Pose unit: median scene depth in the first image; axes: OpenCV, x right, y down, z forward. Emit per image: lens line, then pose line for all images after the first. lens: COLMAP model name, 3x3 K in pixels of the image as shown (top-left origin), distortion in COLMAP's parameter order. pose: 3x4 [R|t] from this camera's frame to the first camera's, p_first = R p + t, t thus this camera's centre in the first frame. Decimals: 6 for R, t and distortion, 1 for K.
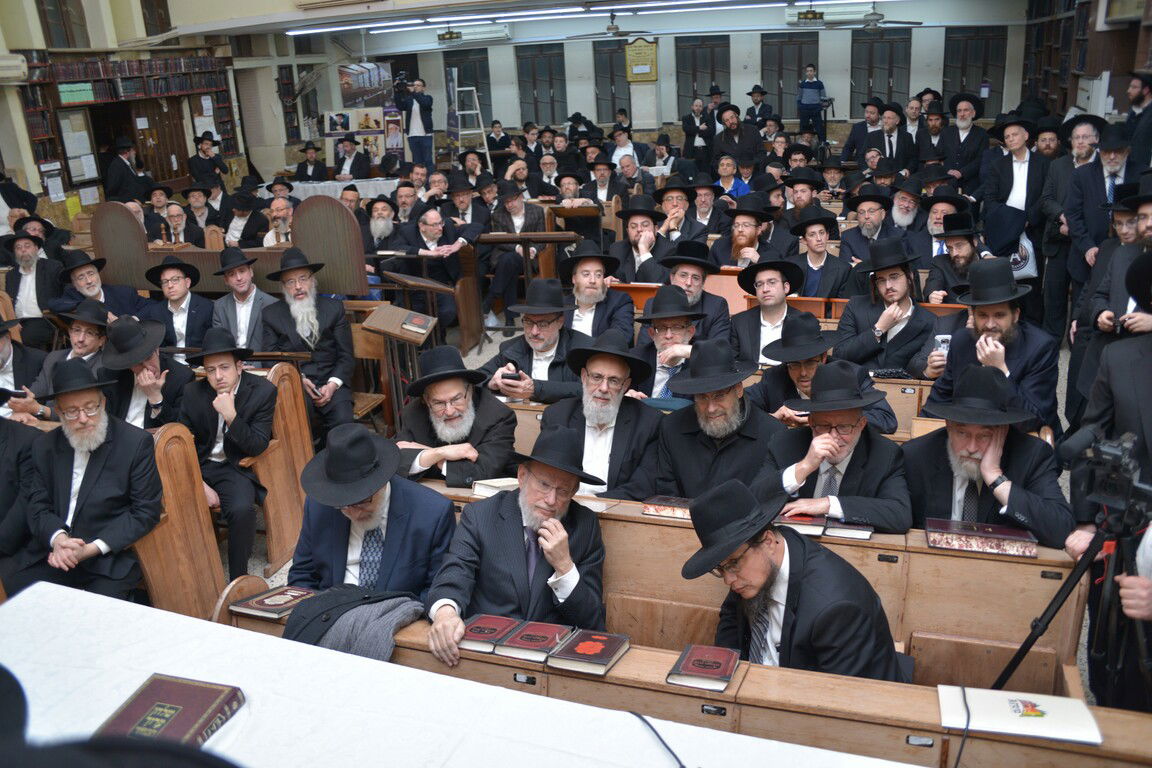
lens RADIAL K [[912.6, 0, 579.8], [0, 912.6, 389.0], [0, 0, 1]] dist [-0.185664, 0.135446]
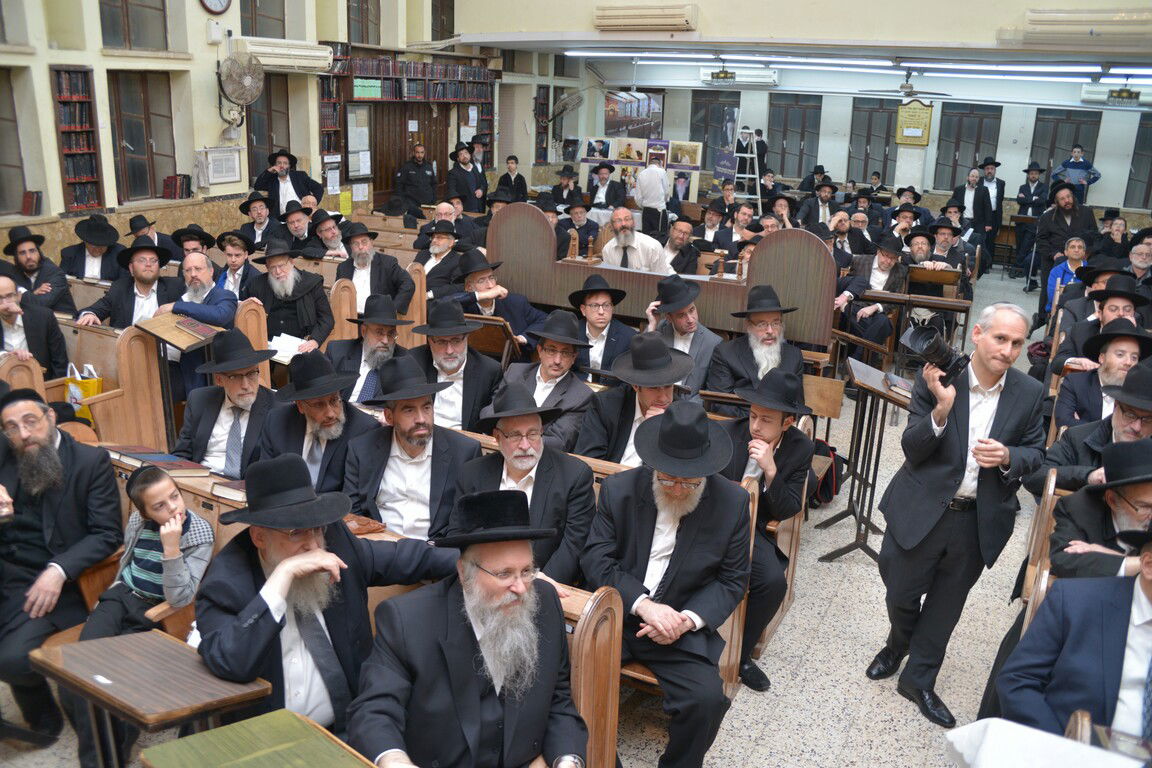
lens RADIAL K [[912.6, 0, 579.8], [0, 912.6, 389.0], [0, 0, 1]] dist [-0.185664, 0.135446]
pose [[0.984311, 0.129239, -0.120122, -0.151805], [-0.134881, 0.990052, -0.040061, 0.002935], [0.113749, 0.055634, 0.991951, 0.035604]]
